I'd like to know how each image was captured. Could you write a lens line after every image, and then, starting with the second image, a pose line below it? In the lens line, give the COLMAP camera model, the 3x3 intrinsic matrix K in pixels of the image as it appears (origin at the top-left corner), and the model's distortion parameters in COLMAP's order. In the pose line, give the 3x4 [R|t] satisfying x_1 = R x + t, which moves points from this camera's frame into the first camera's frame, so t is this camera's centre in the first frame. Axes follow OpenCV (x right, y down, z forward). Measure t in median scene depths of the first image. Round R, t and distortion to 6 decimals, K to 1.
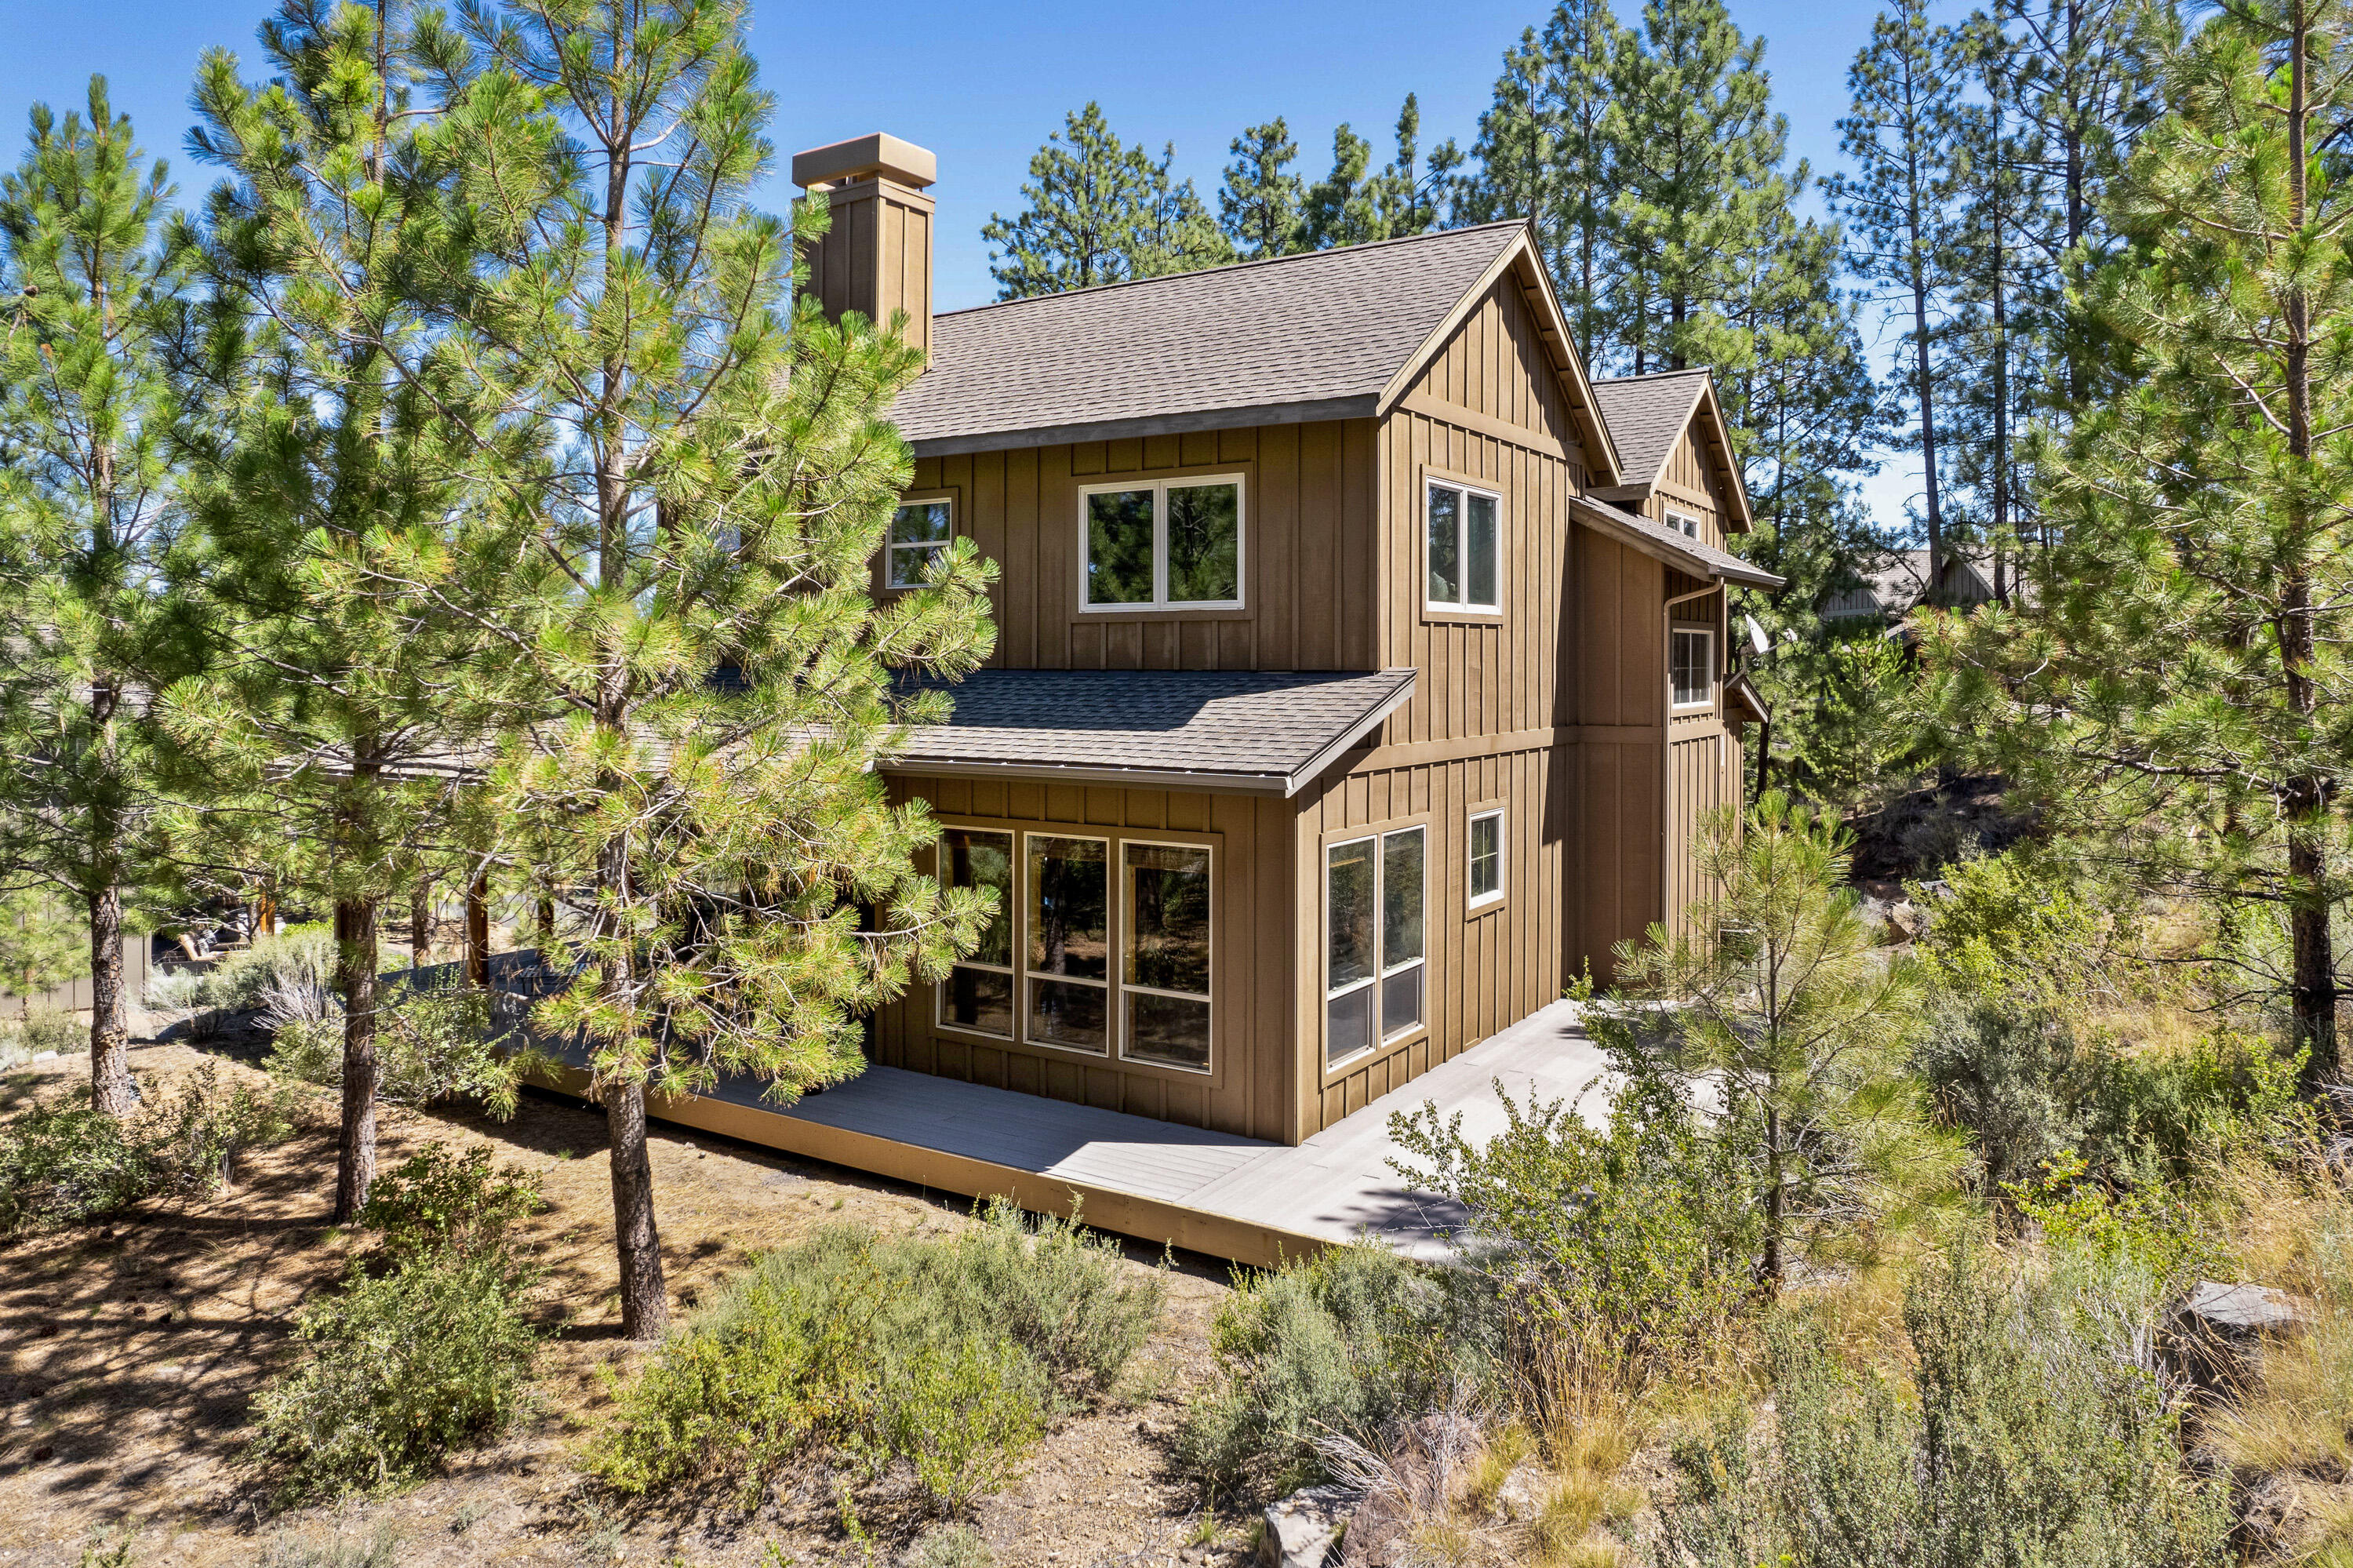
lens RADIAL K [[1533.3, 0, 1174.0], [0, 1533.3, 677.1], [0, 0, 1]] dist [-0.002757, 0.032636]
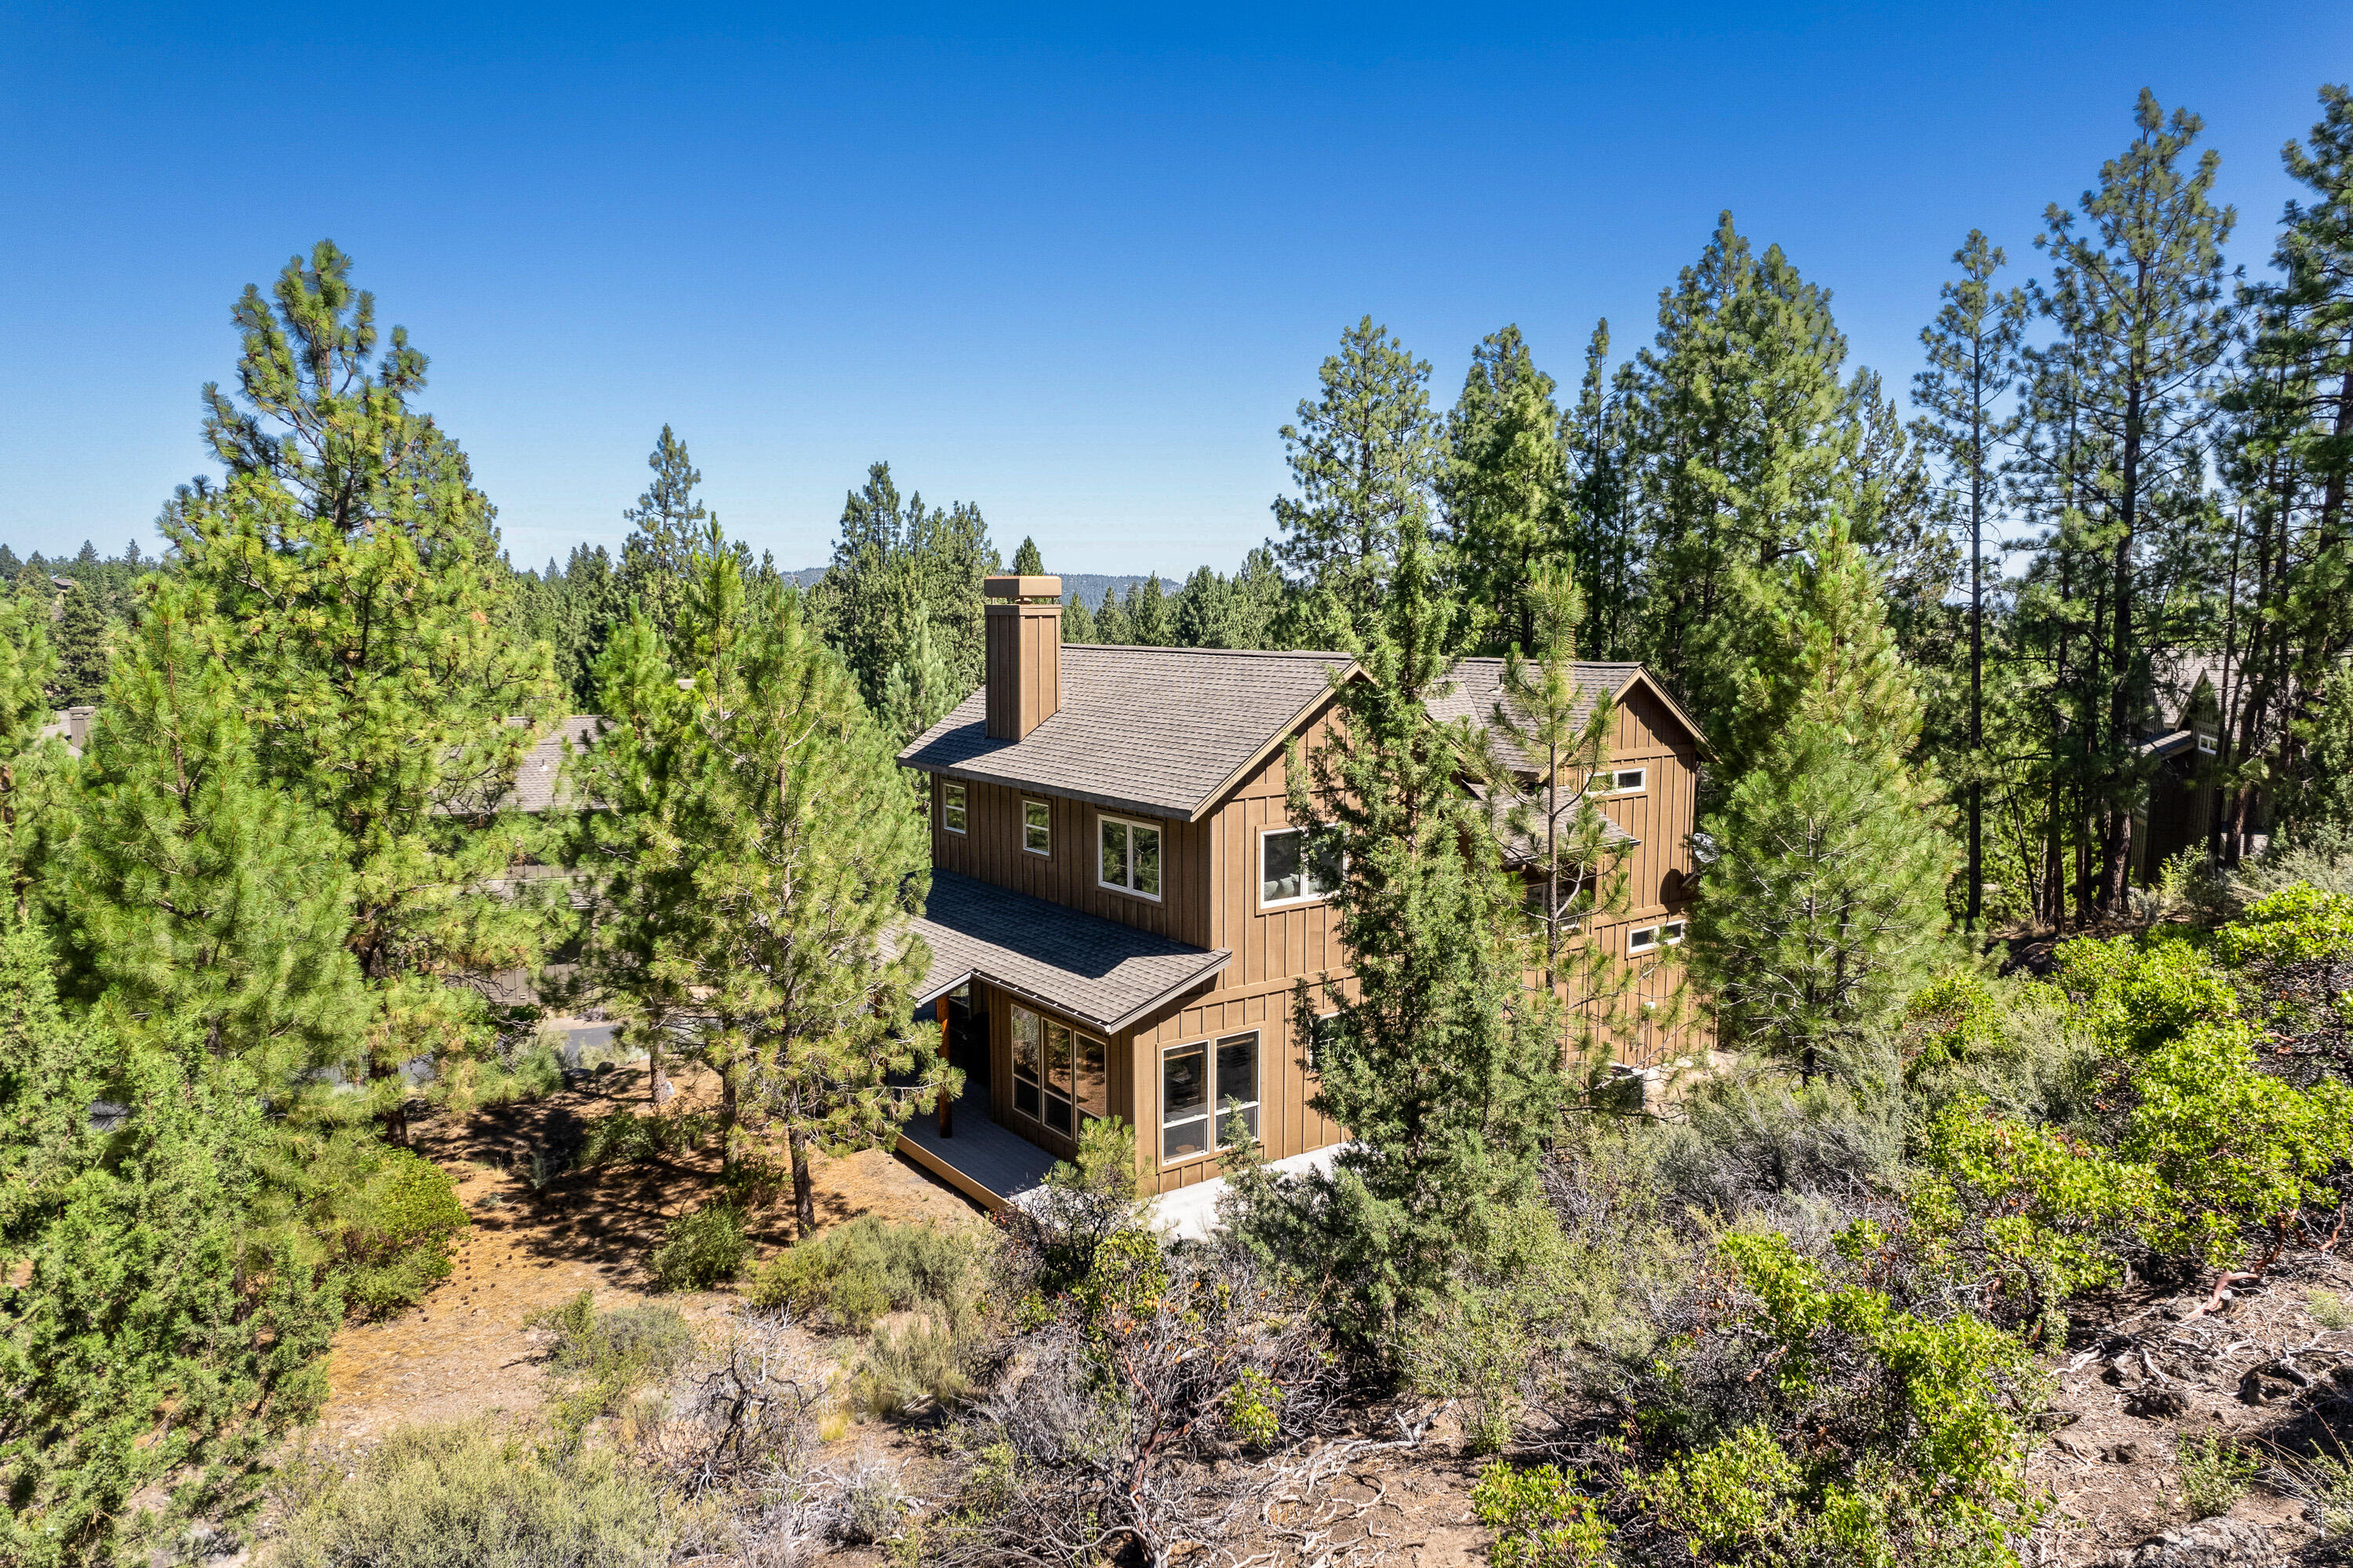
lens RADIAL K [[1484.1, 0, 1176.5], [0, 1484.1, 784.0], [0, 0, 1]] dist [-0.036227, 0.000635]
pose [[0.941643, 0.034812, -0.334807, 0.761206], [-0.002024, 0.995205, 0.097786, -0.418343], [0.336606, -0.091402, 0.937199, -0.718231]]
